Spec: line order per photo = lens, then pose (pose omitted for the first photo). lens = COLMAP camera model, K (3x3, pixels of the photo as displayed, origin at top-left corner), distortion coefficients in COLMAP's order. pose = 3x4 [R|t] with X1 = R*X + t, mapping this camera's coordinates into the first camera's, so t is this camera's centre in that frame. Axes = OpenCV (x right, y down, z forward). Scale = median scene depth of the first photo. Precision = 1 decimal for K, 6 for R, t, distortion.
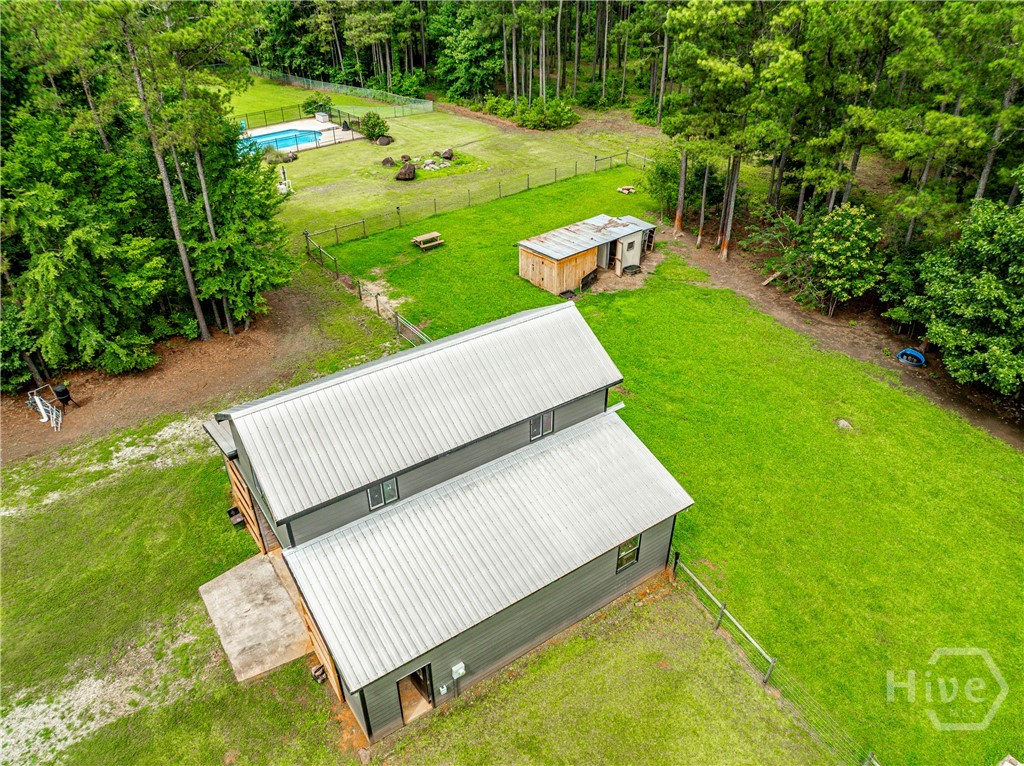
lens RADIAL K [[713.6, 0, 513.1], [0, 713.6, 380.7], [0, 0, 1]] dist [-0.045756, 0.012526]
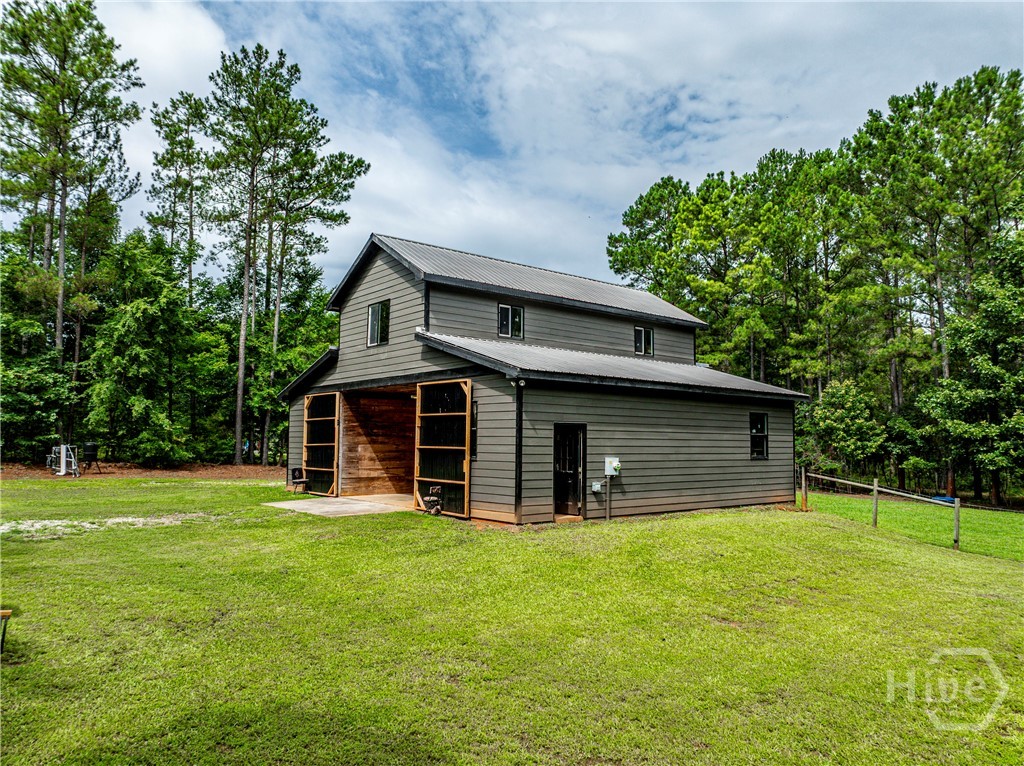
lens RADIAL K [[713.6, 0, 514.1], [0, 713.6, 381.5], [0, 0, 1]] dist [-0.045756, 0.012526]
pose [[0.996508, 0.017595, 0.081622, -0.216660], [0.036825, 0.784717, -0.618759, 0.696952], [-0.074937, 0.619604, 0.781329, 0.240463]]
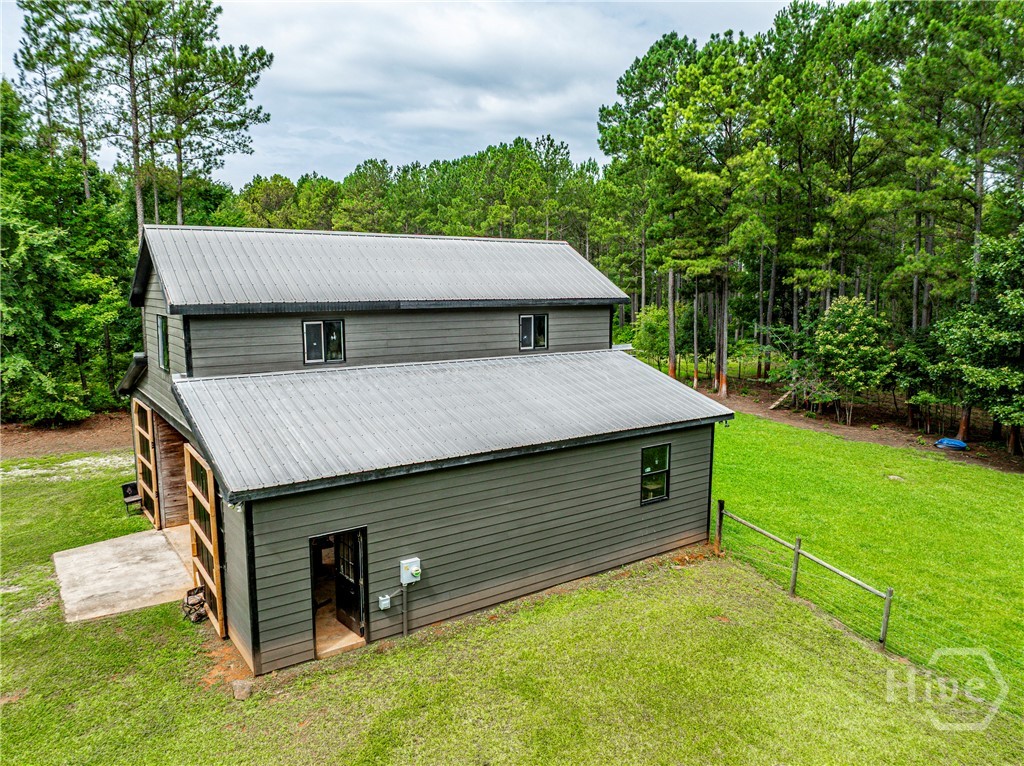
lens RADIAL K [[713.6, 0, 512.6], [0, 713.6, 383.1], [0, 0, 1]] dist [-0.045756, 0.012526]
pose [[0.999916, 0.000904, 0.012897, 0.005958], [0.004731, 0.902754, -0.430131, 0.439190], [-0.012032, 0.430156, 0.902674, 0.283059]]
